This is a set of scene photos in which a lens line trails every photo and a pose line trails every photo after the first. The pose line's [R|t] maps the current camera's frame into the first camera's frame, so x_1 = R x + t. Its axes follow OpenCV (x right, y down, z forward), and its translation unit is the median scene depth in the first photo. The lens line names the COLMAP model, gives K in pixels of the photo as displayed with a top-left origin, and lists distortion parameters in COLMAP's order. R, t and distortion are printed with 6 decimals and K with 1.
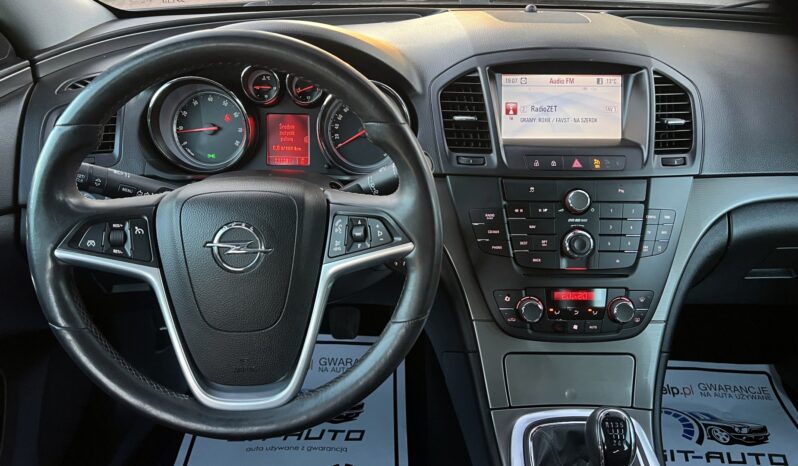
lens RADIAL K [[626.7, 0, 400.0], [0, 626.7, 232.5], [0, 0, 1]] dist [0.035008, -0.029827]
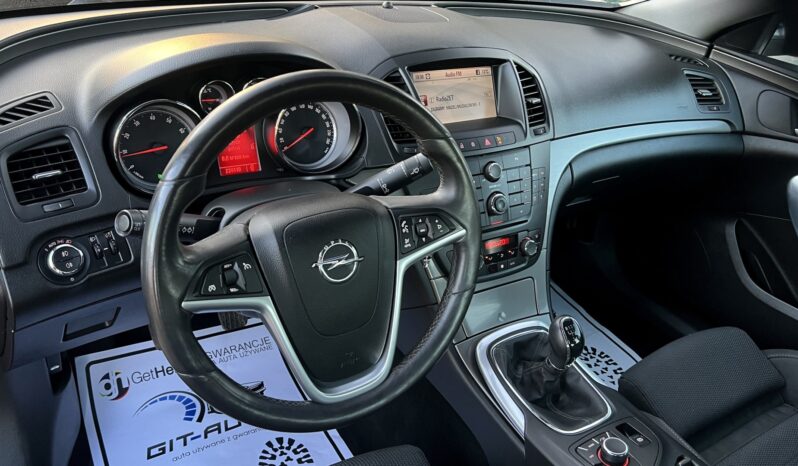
lens RADIAL K [[626.7, 0, 402.2], [0, 626.7, 235.8], [0, 0, 1]] dist [0.035008, -0.029827]
pose [[0.856593, -0.193141, 0.478482, -0.502985], [0.148212, 0.980324, 0.130379, -0.111491], [-0.494248, -0.040765, 0.868364, -0.031985]]
